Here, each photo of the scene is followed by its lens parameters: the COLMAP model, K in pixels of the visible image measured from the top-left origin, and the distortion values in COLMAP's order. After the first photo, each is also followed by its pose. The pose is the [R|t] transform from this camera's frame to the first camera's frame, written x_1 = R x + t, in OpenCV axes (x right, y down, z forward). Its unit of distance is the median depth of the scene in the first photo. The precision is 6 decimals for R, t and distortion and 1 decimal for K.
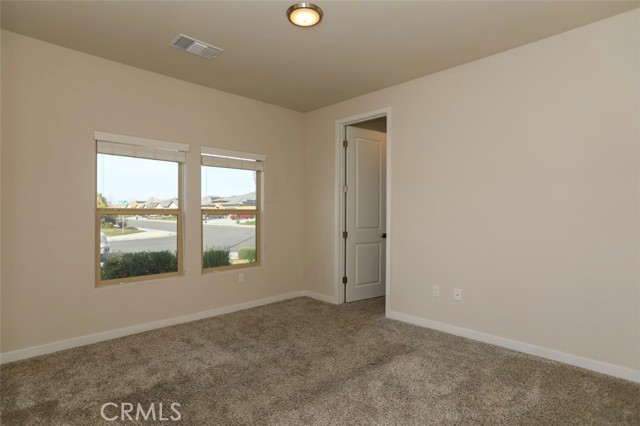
lens RADIAL K [[343.9, 0, 320.0], [0, 343.9, 213.0], [0, 0, 1]] dist [0.000895, 0.002008]
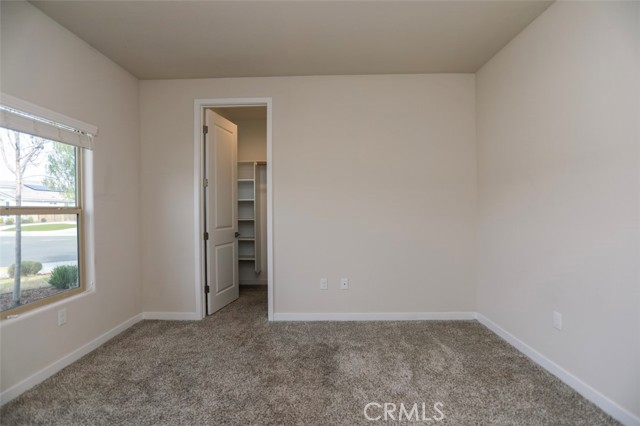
lens RADIAL K [[308.1, 0, 320.0], [0, 308.1, 213.0], [0, 0, 1]] dist [-0.017254, 0.001226]
pose [[0.706831, -0.007677, 0.707341, -0.306571], [0.003587, 0.999967, 0.007269, 0.001190], [-0.707374, -0.002600, 0.706835, 0.304305]]
